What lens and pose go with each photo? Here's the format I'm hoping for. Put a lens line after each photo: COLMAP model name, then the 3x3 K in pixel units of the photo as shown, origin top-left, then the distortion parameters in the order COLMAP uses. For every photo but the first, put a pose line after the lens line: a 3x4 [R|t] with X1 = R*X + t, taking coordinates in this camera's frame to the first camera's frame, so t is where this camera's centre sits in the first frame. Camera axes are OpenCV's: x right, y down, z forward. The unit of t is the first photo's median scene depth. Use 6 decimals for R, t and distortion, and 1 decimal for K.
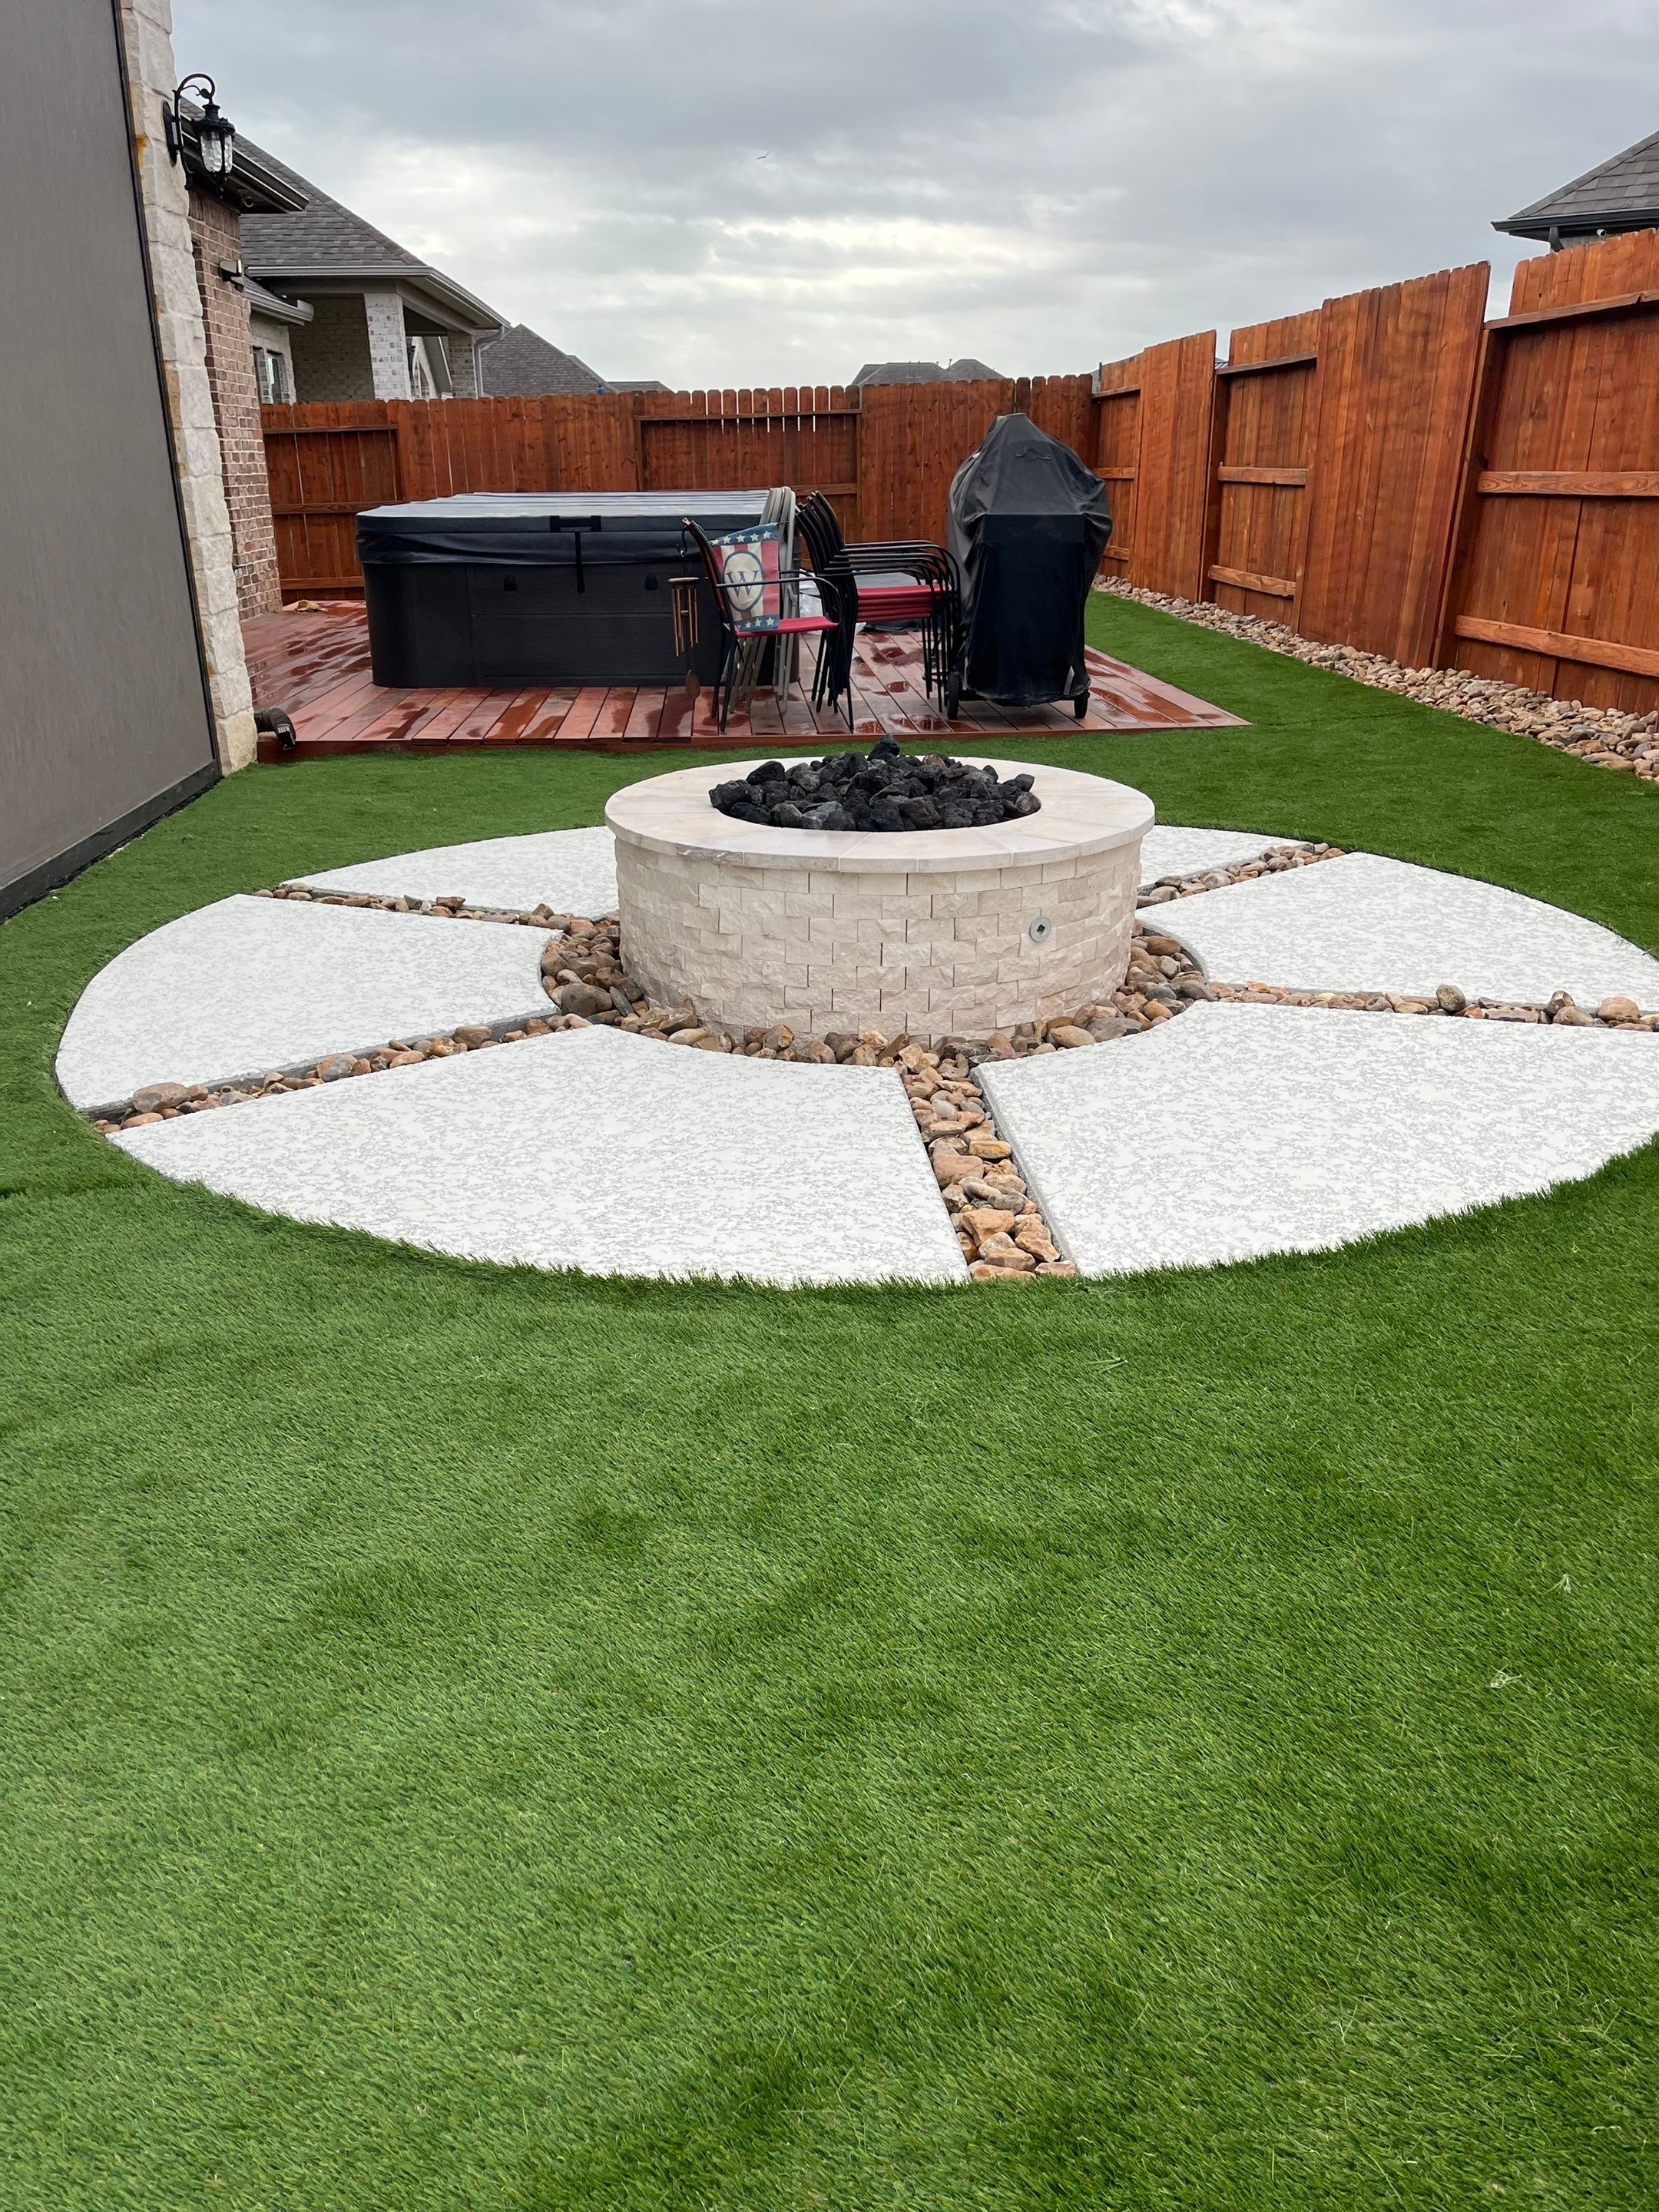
lens RADIAL K [[1672.9, 0, 817.4], [0, 1672.9, 1130.1], [0, 0, 1]] dist [0.060226, -0.063838]
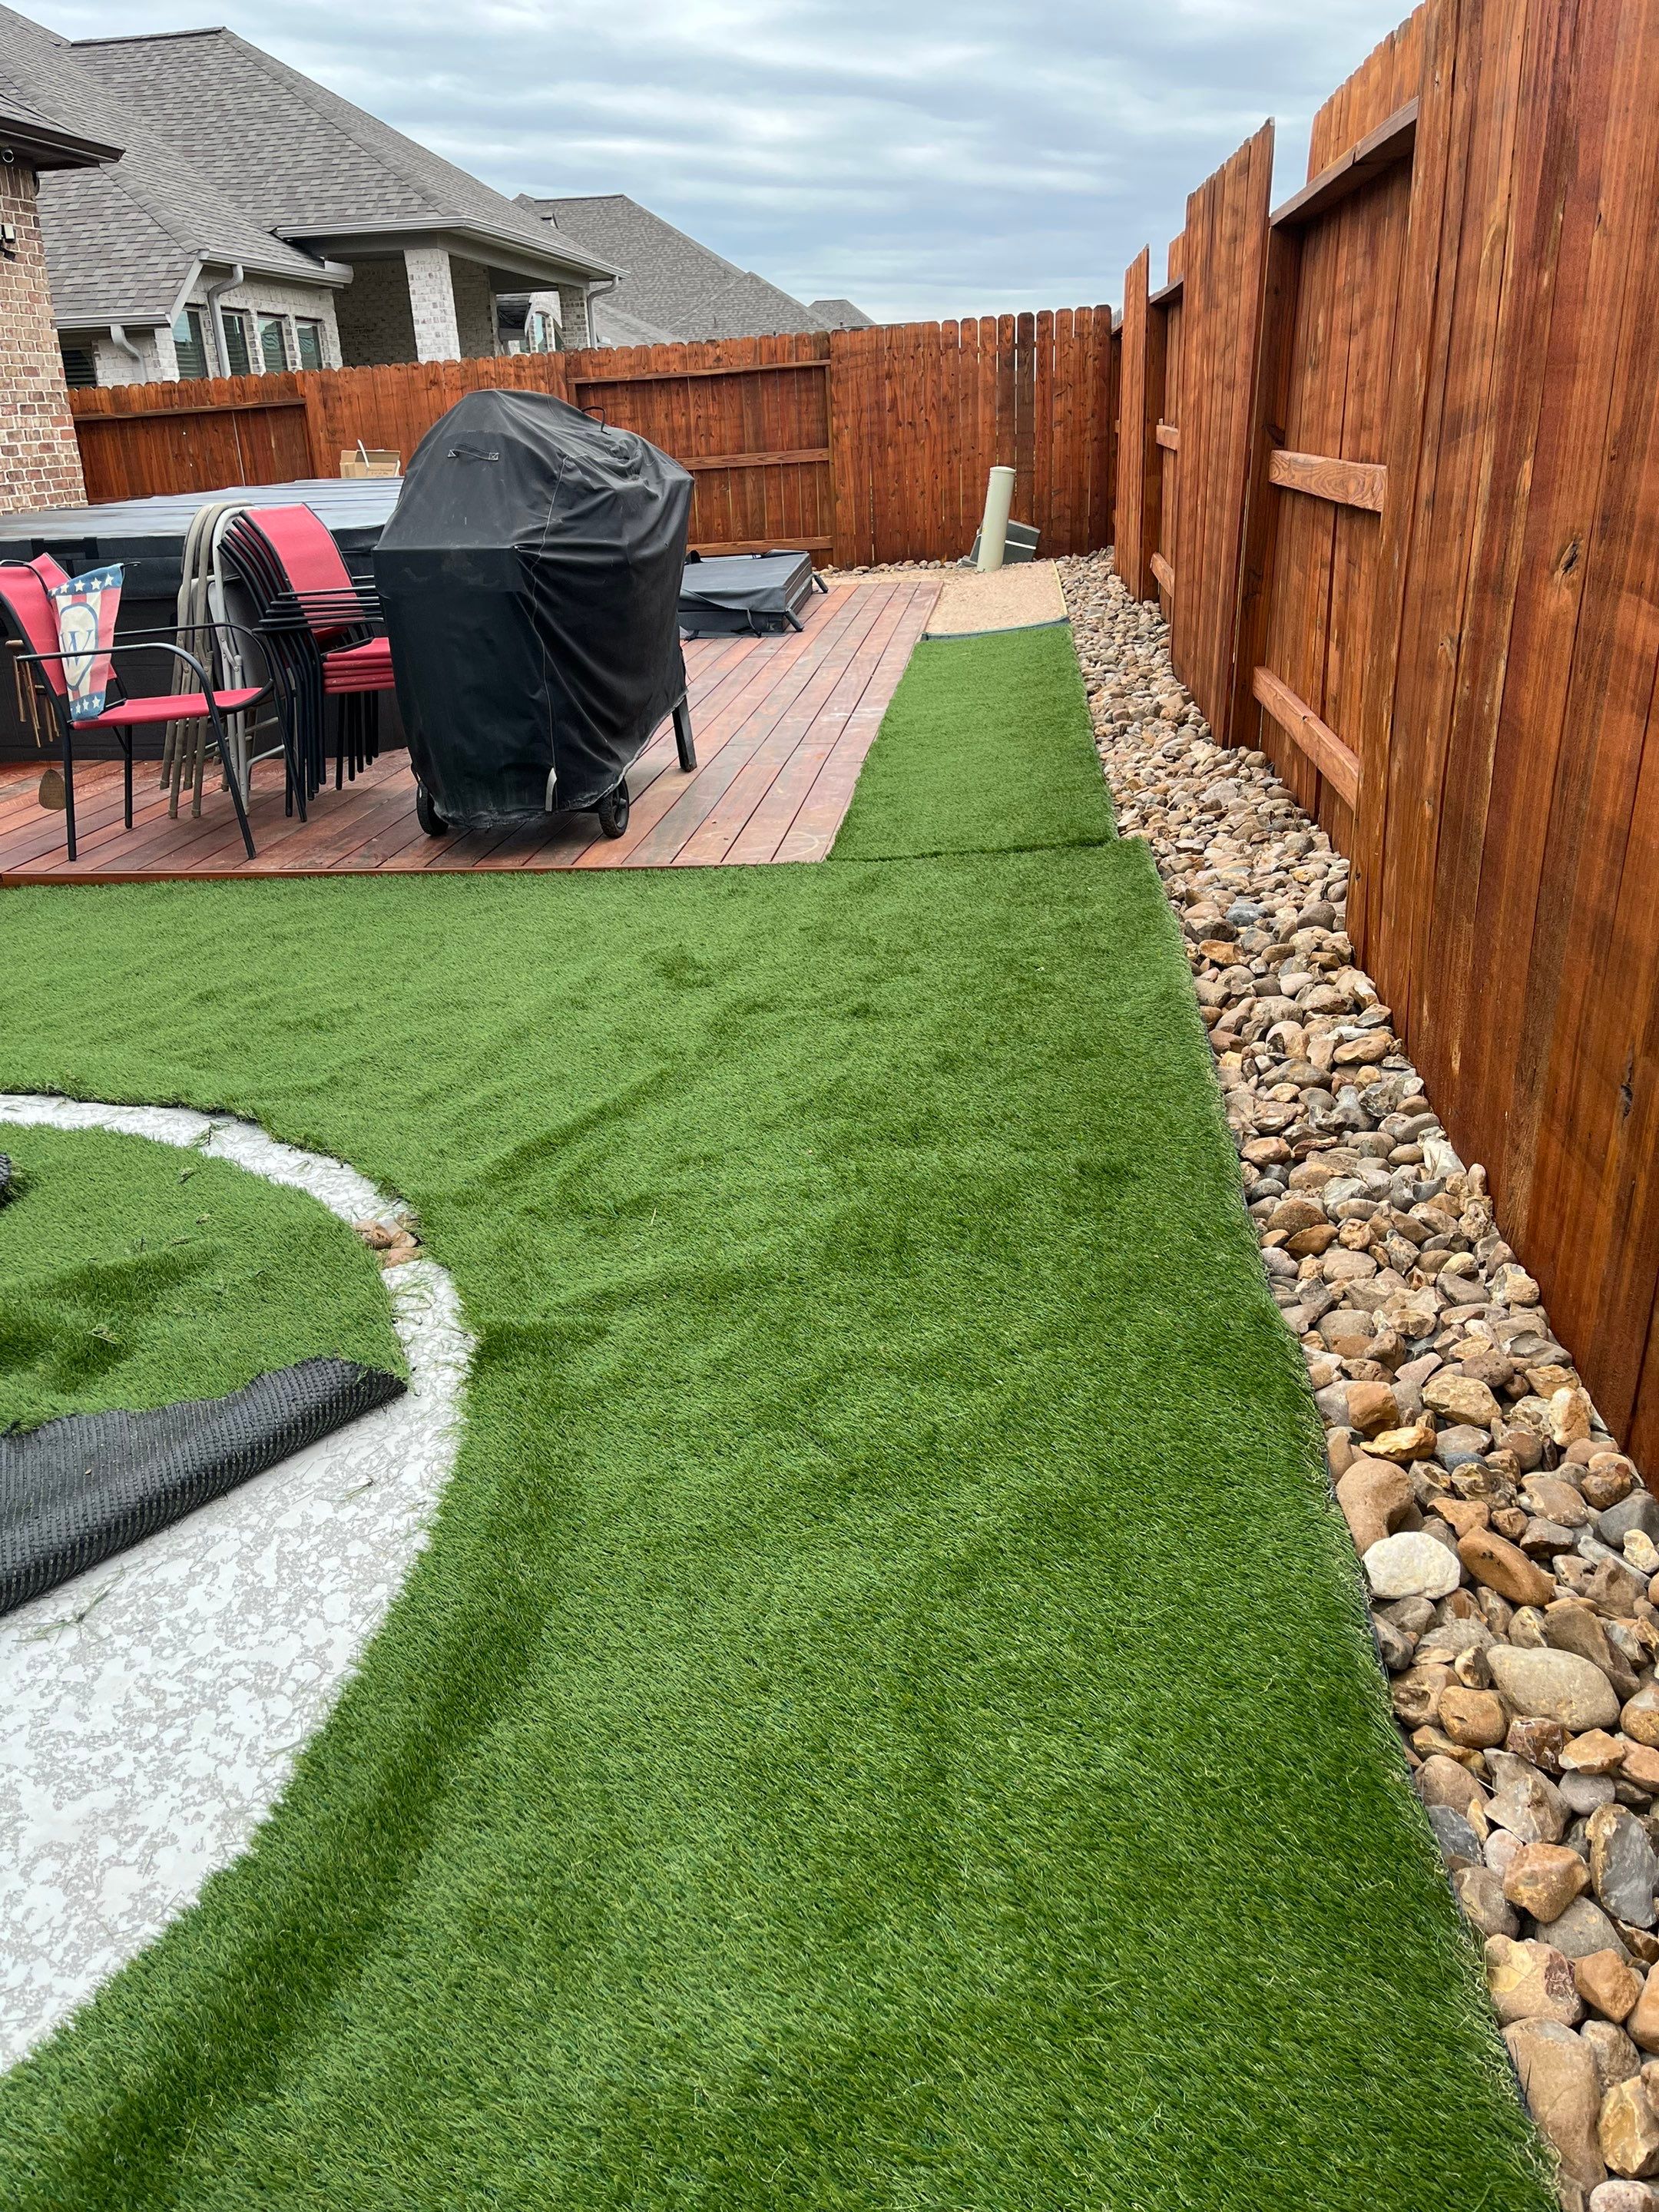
lens RADIAL K [[1683.9, 0, 810.8], [0, 1683.9, 1085.1], [0, 0, 1]] dist [0.079123, -0.104107]
pose [[0.985100, 0.032165, -0.168946, 0.173218], [-0.031318, 0.999480, 0.007677, -0.075358], [0.169105, -0.002271, 0.985595, 0.169030]]
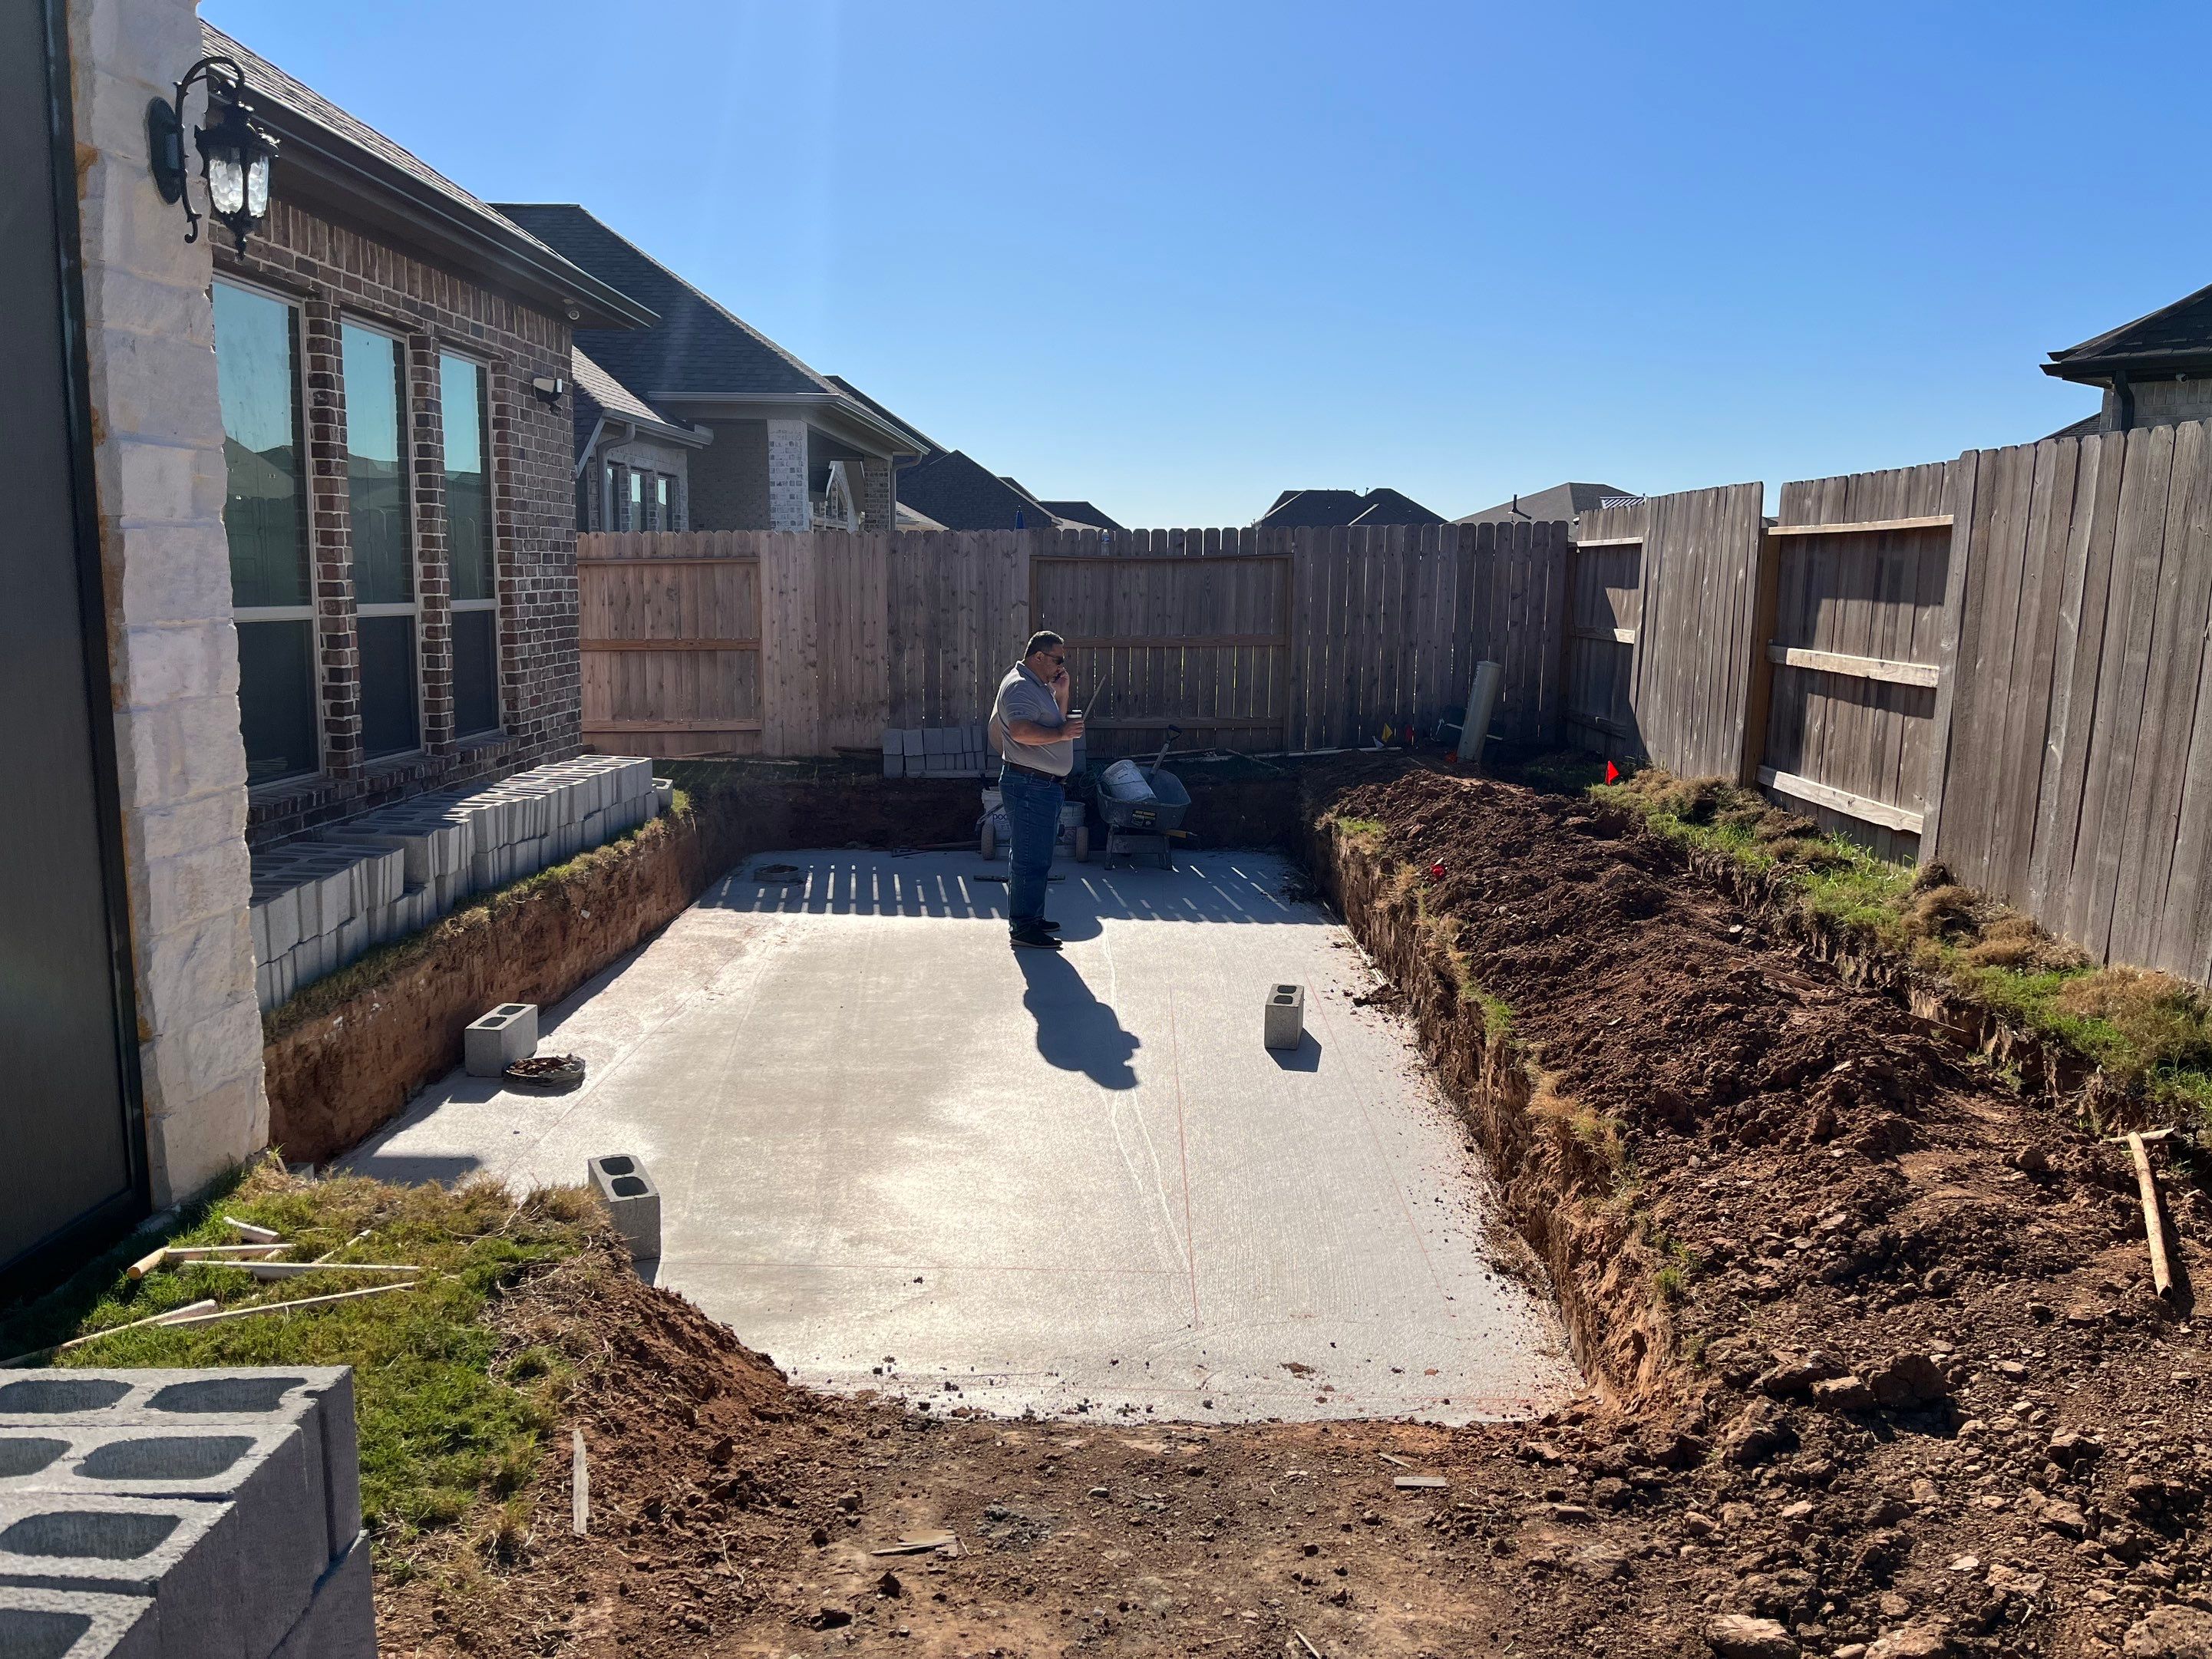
lens RADIAL K [[1678.7, 0, 1110.6], [0, 1678.7, 834.5], [0, 0, 1]] dist [0.065033, -0.065505]
pose [[0.997041, 0.036208, -0.067814, -0.003762], [-0.050232, 0.974617, -0.218169, -0.097791], [0.058193, 0.220930, 0.973552, 0.197011]]
